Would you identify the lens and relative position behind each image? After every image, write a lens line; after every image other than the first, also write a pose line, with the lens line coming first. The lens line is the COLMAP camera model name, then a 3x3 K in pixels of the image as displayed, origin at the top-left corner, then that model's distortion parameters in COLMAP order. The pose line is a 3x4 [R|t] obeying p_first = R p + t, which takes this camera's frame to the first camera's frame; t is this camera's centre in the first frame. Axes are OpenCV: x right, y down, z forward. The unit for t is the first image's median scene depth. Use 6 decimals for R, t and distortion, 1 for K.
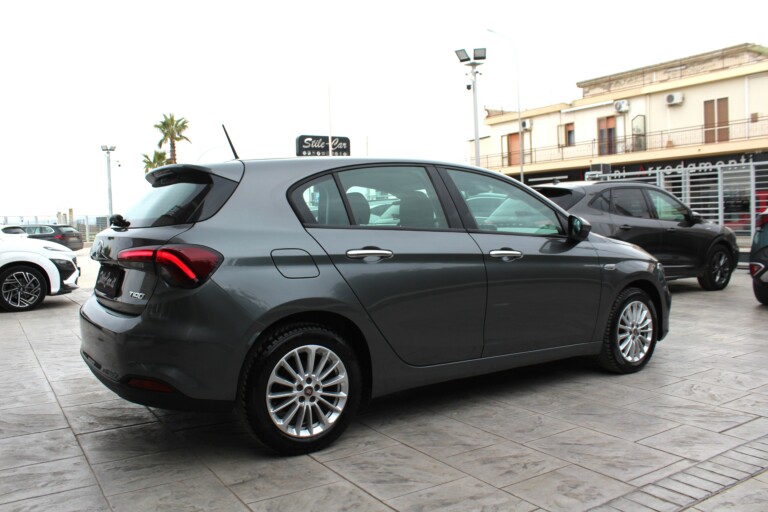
lens RADIAL K [[612.4, 0, 384.0], [0, 612.4, 256.0], [0, 0, 1]] dist [-0.006227, -0.003291]
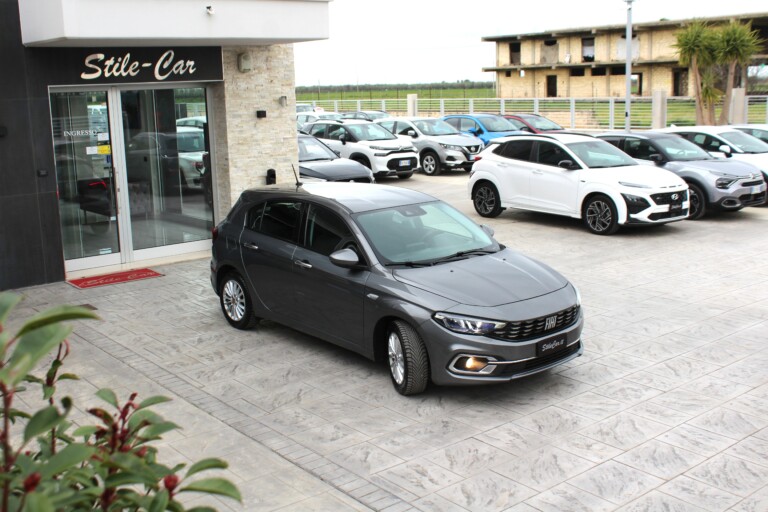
lens RADIAL K [[844.0, 0, 384.0], [0, 844.0, 256.0], [0, 0, 1]] dist [-0.000651, -0.001023]
pose [[0.072690, 0.201993, -0.976686, 2.663757], [-0.018078, 0.979382, 0.201205, -0.518707], [0.997191, 0.003030, 0.074843, 1.224279]]
